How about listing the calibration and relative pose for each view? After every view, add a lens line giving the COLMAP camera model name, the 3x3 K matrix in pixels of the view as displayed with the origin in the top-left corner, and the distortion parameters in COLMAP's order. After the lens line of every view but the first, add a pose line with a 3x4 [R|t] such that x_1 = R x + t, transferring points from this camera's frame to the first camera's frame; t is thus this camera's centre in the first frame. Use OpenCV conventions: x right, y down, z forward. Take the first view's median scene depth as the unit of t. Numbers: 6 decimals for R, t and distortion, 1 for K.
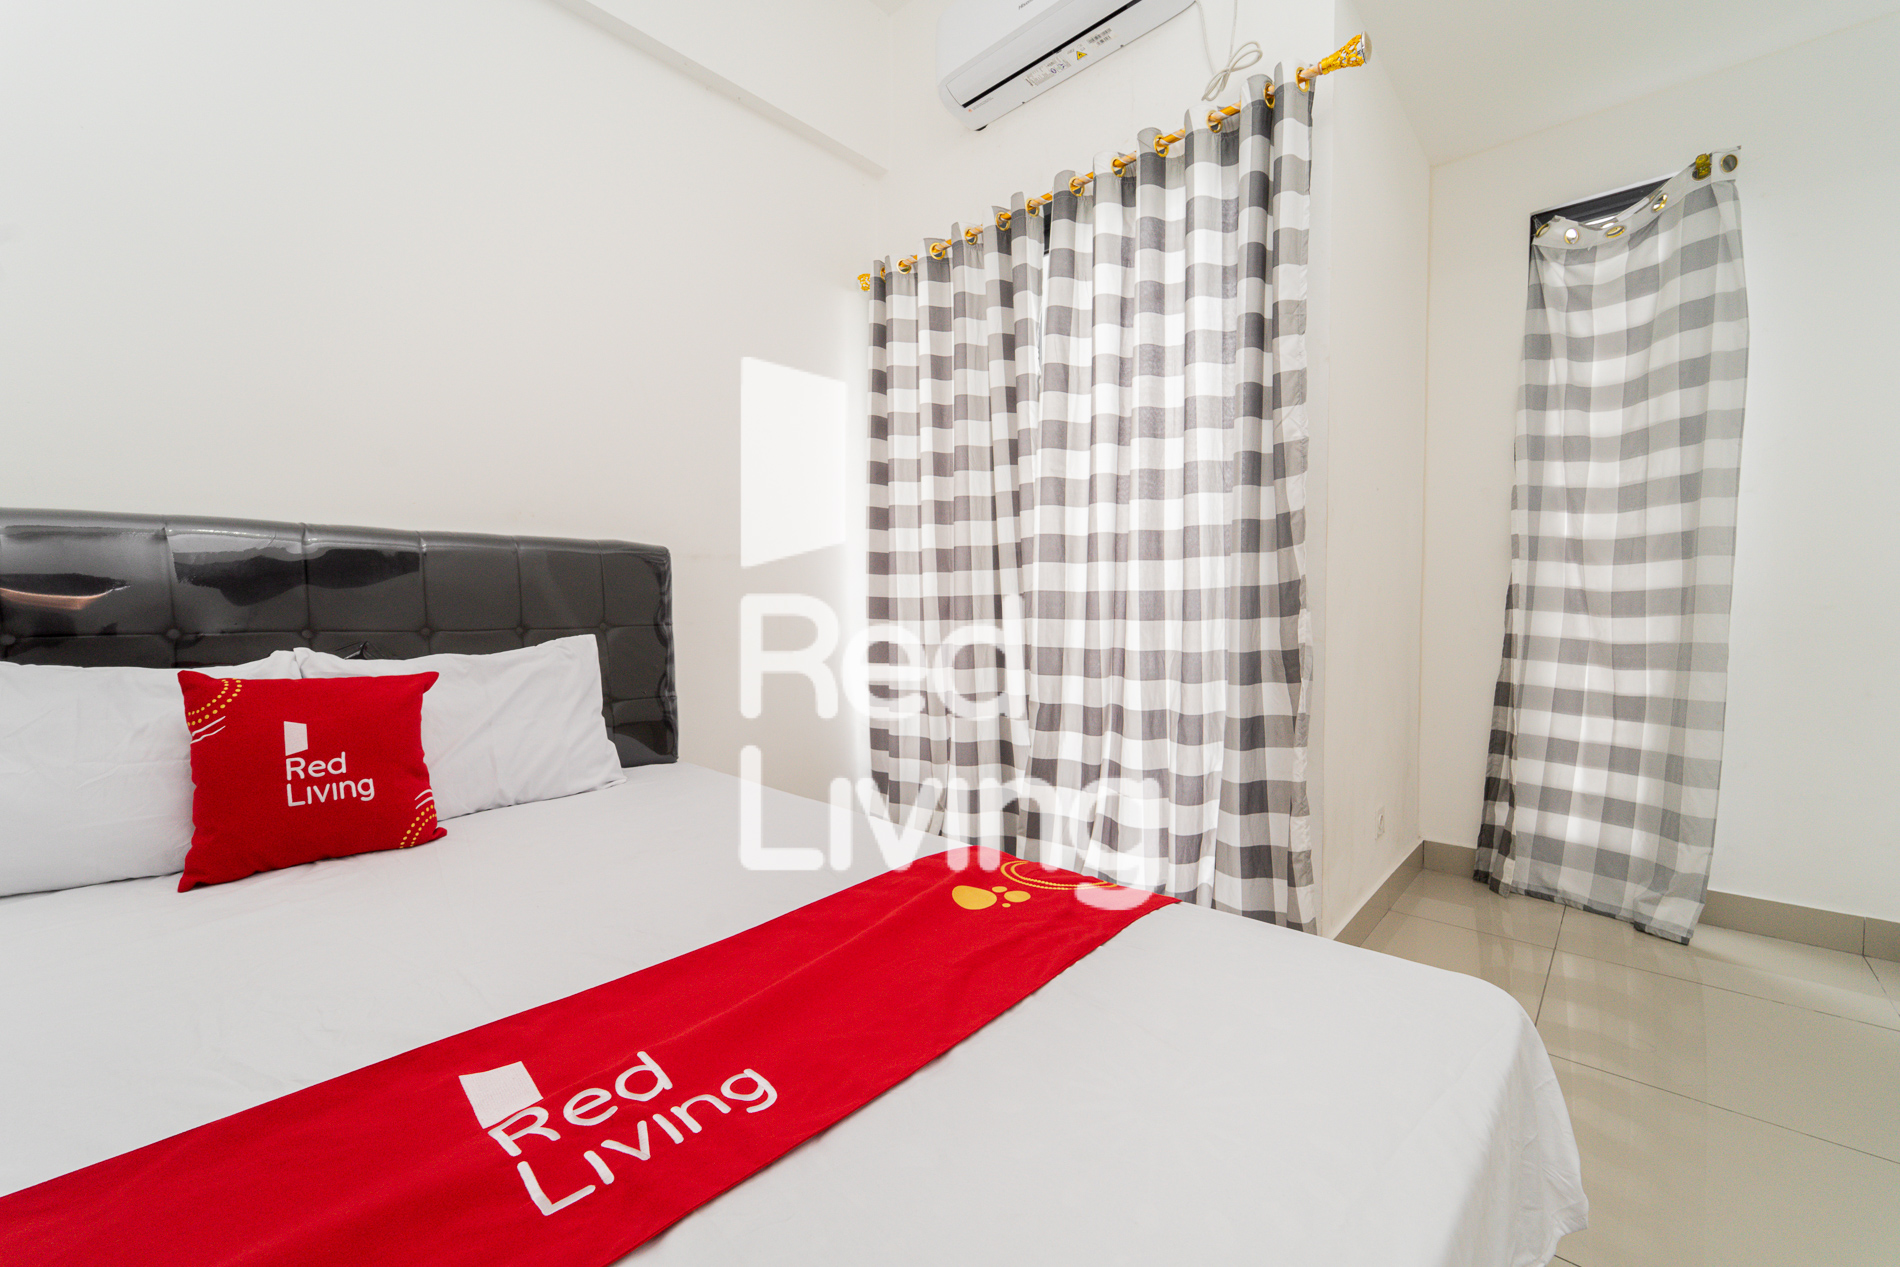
lens RADIAL K [[757.0, 0, 951.3], [0, 757.0, 637.2], [0, 0, 1]] dist [-0.000049, -0.000348]
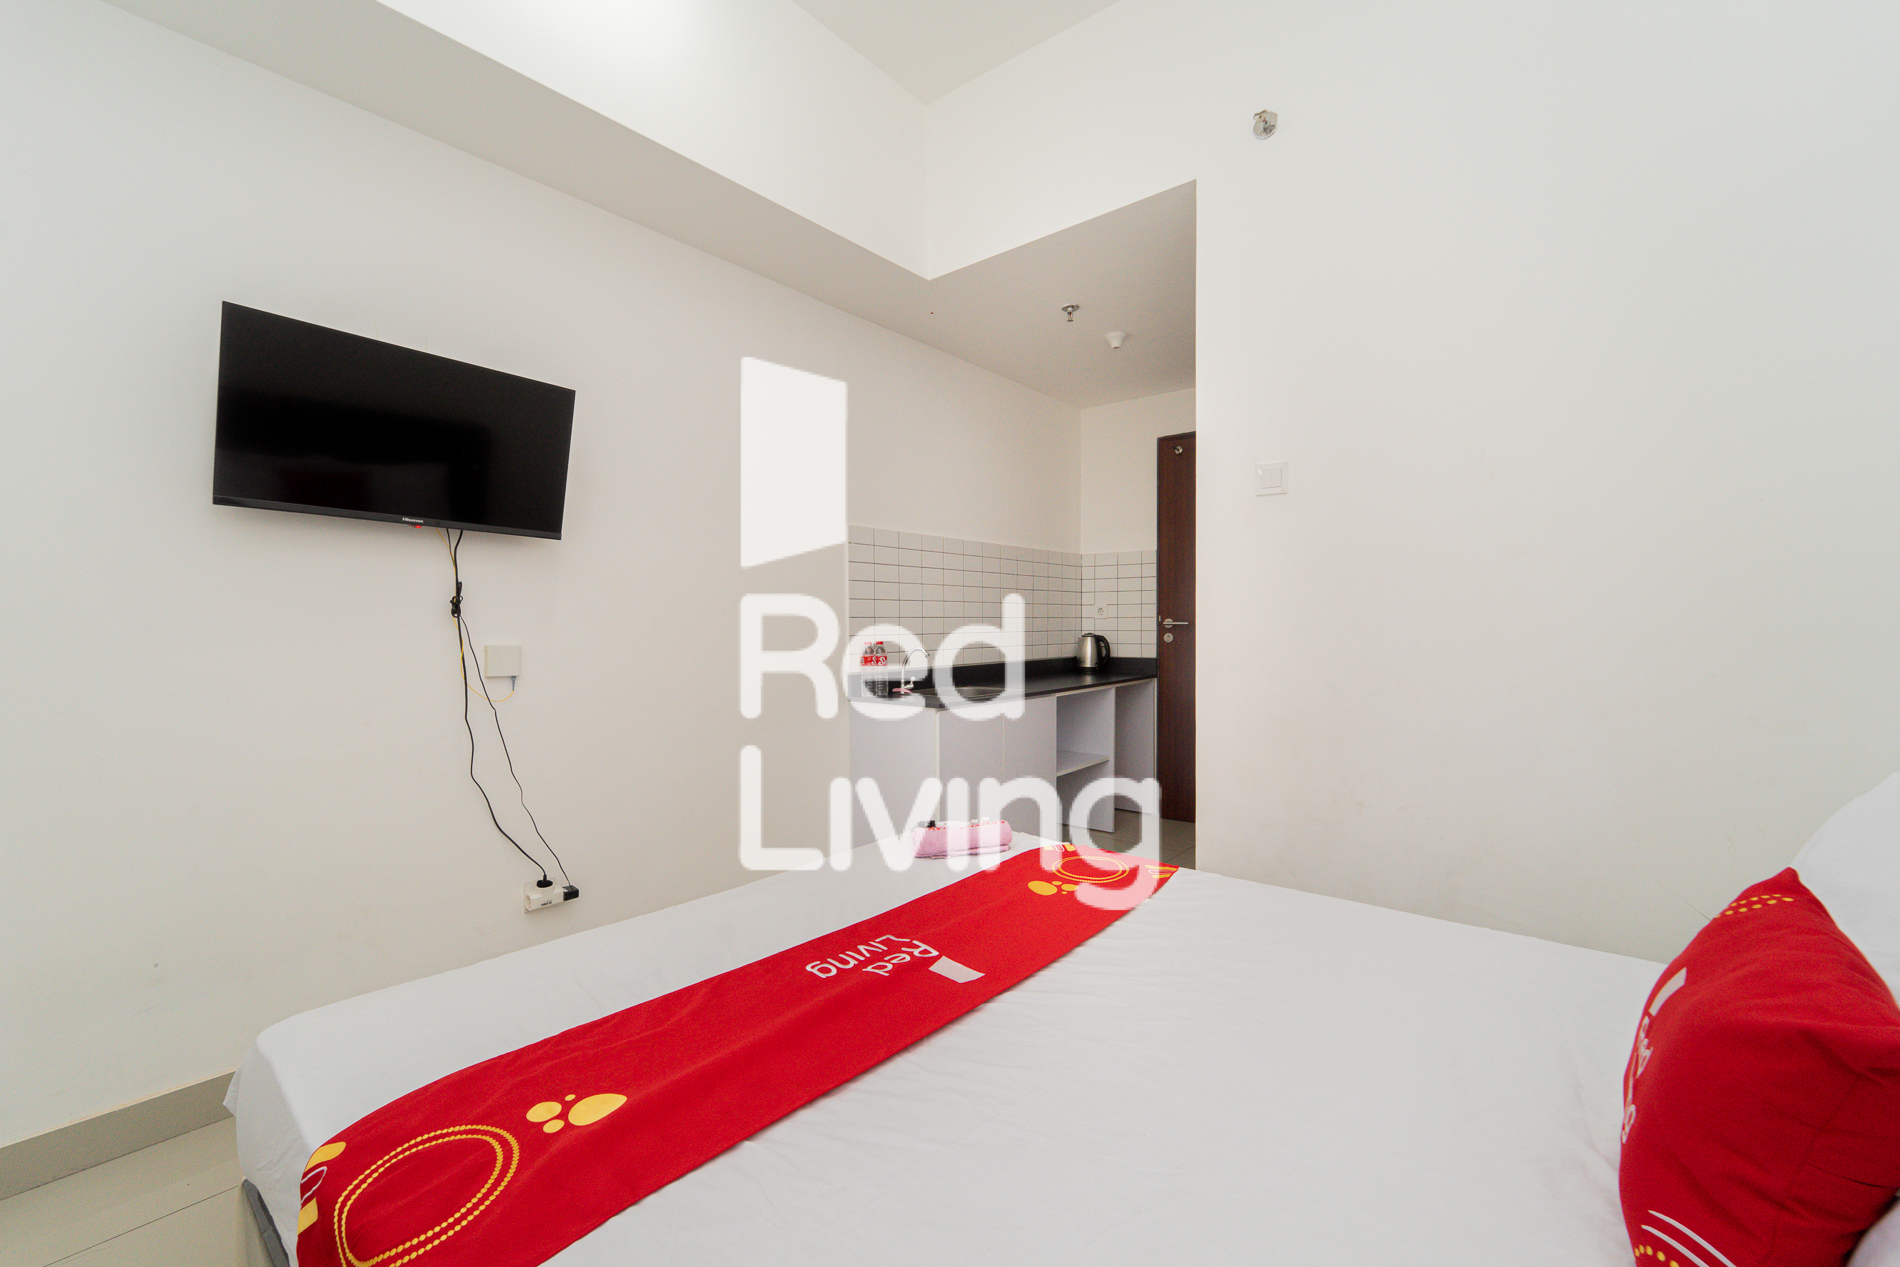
lens RADIAL K [[782.2, 0, 980.2], [0, 782.2, 631.7], [0, 0, 1]] dist [-0.000029, -0.000072]
pose [[-0.997265, 0.012948, -0.072765, -0.182387], [0.008038, 0.997695, 0.067375, -0.132064], [0.073470, 0.066606, -0.995071, 1.004129]]
